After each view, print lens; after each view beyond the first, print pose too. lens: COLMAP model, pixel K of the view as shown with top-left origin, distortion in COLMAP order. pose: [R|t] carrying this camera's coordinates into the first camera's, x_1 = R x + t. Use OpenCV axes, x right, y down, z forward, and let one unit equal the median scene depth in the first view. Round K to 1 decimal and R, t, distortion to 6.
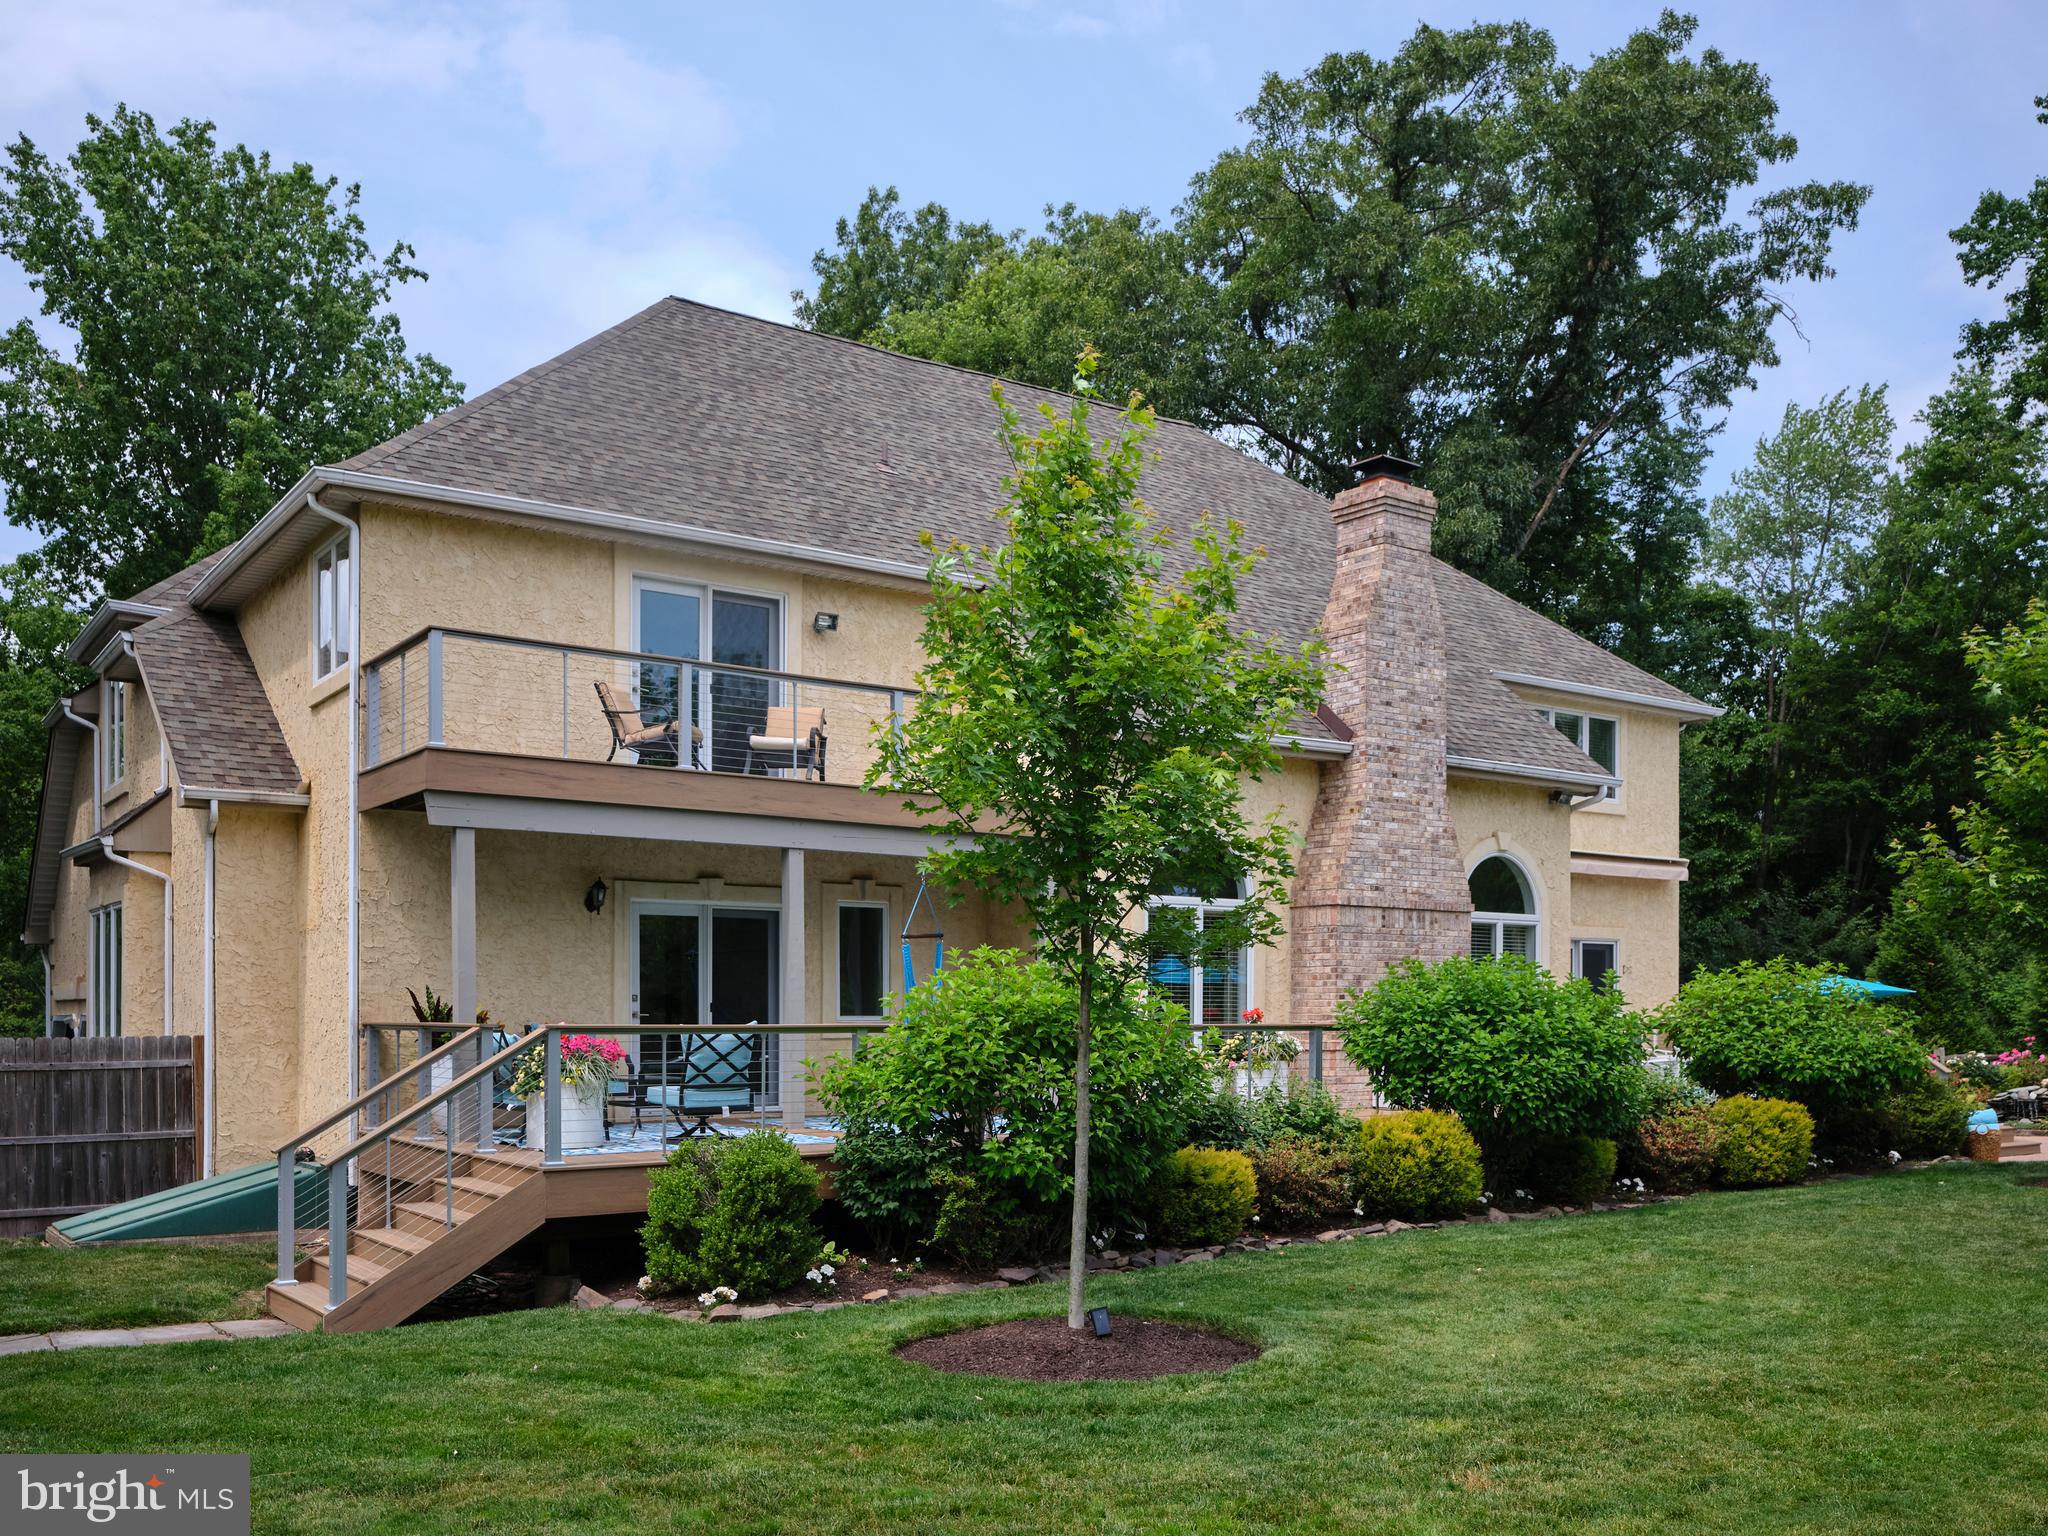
lens RADIAL K [[1825.2, 0, 1024.0], [0, 1825.2, 768.0], [0, 0, 1]] dist [-0.052965, 0.000008]
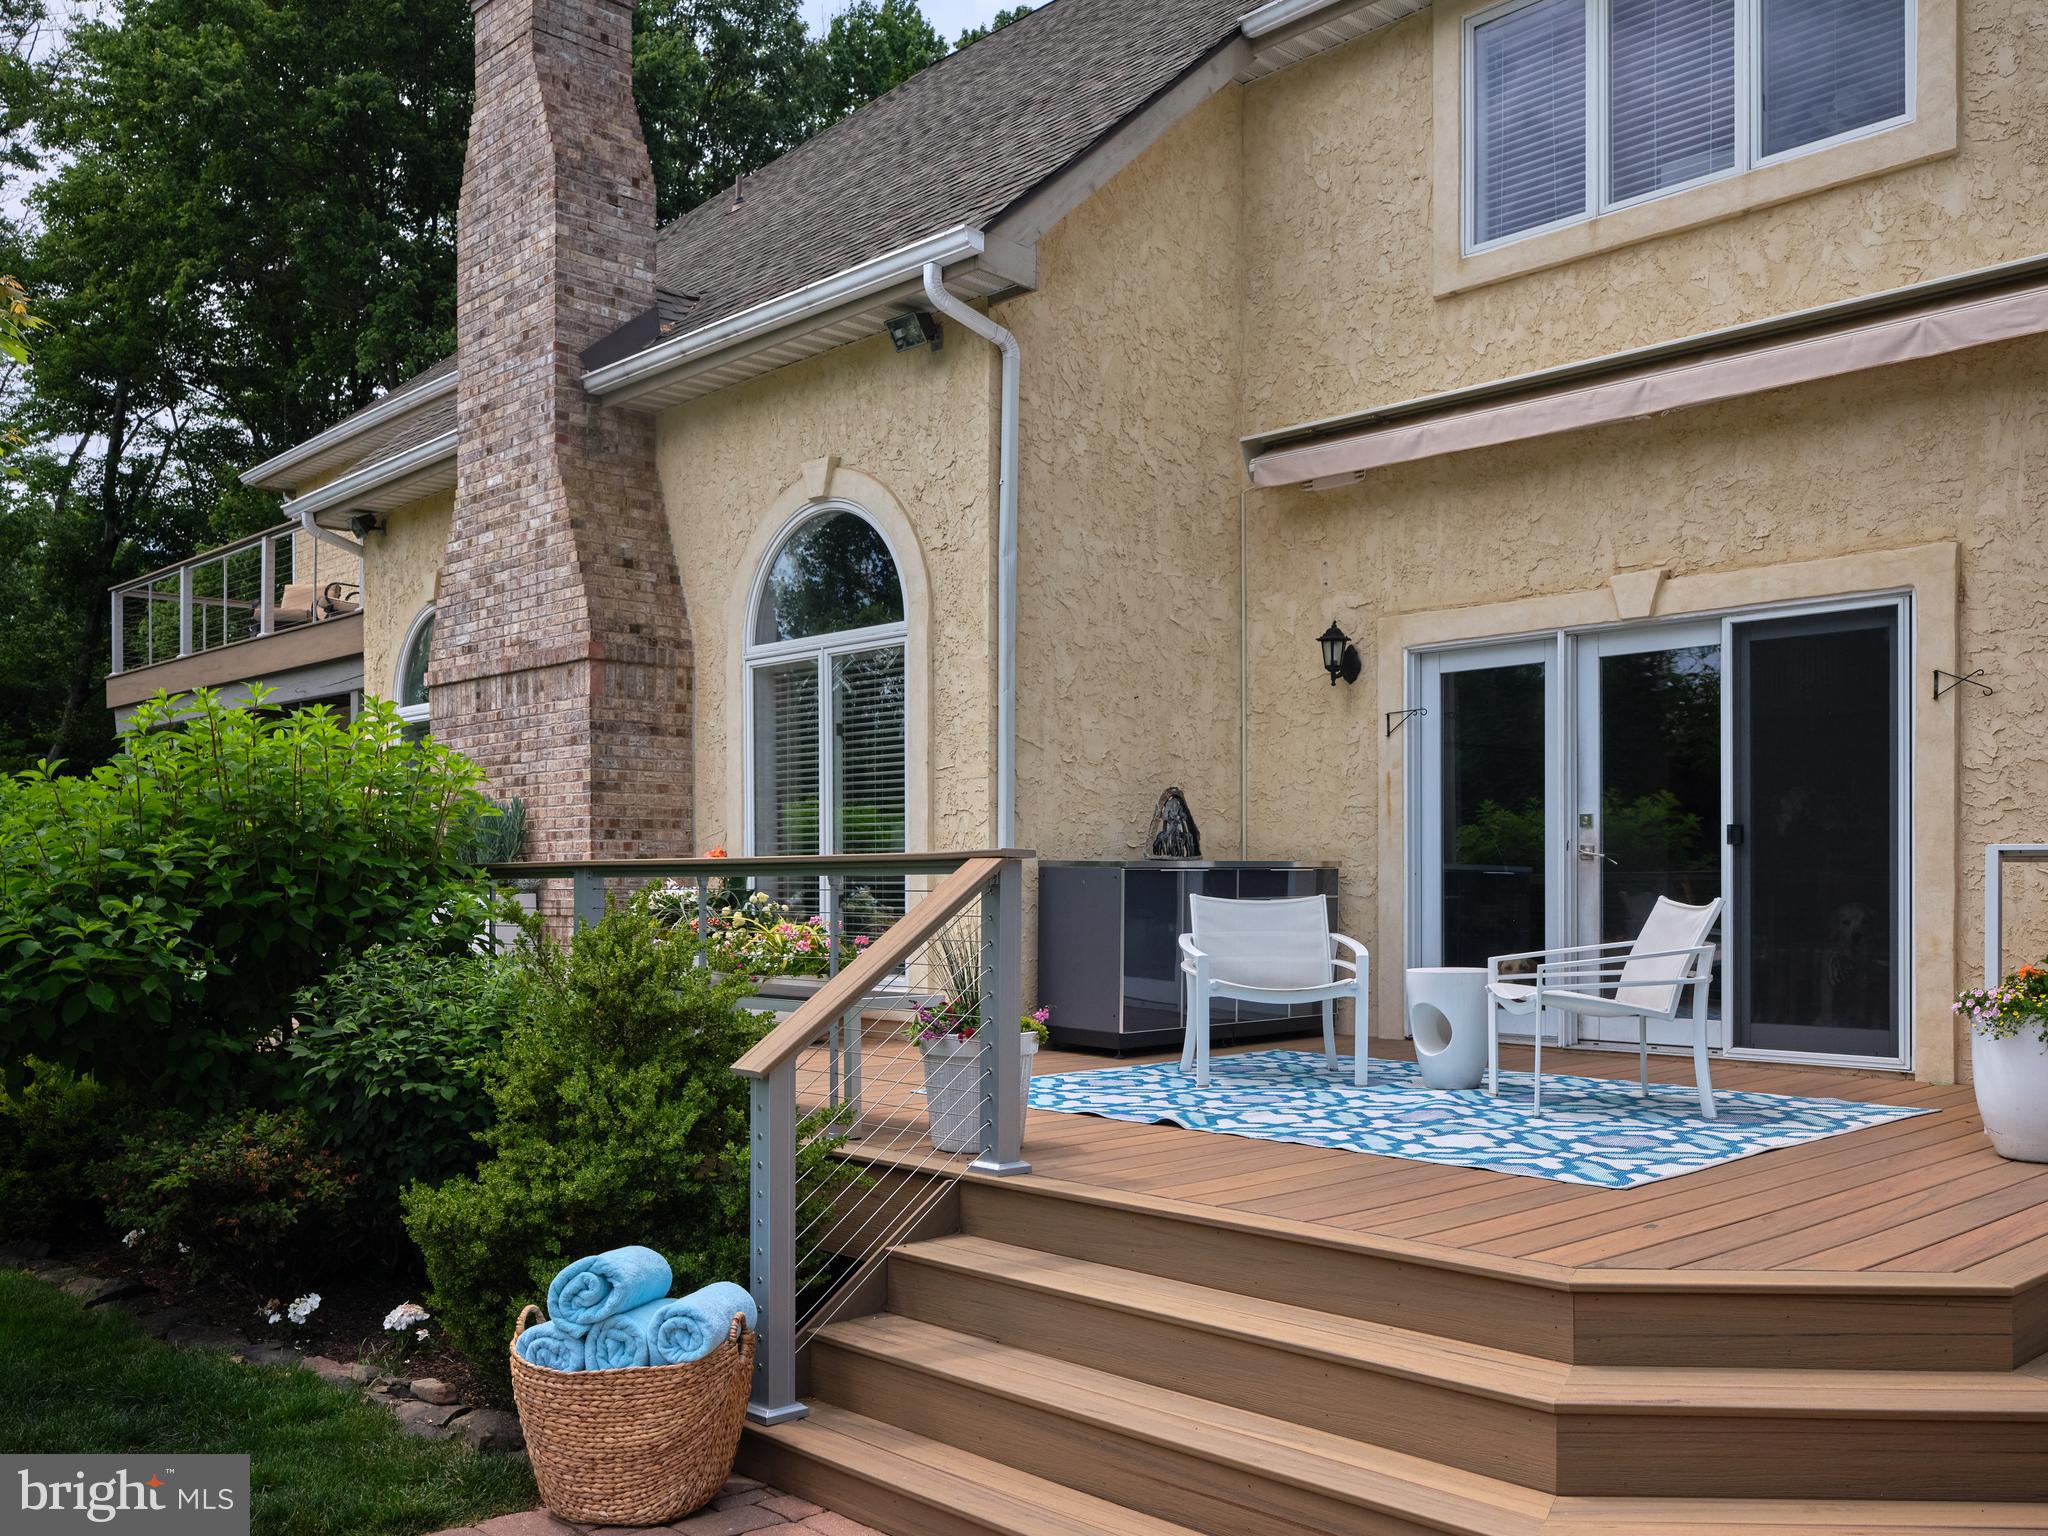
lens RADIAL K [[1825.2, 0, 1024.0], [0, 1825.2, 768.0], [0, 0, 1]] dist [-0.052965, 0.000008]
pose [[0.128558, -0.061455, -0.989796, 0.791100], [0.145486, 0.988448, -0.042475, 0.153576], [0.980972, -0.138541, 0.136014, 1.066896]]
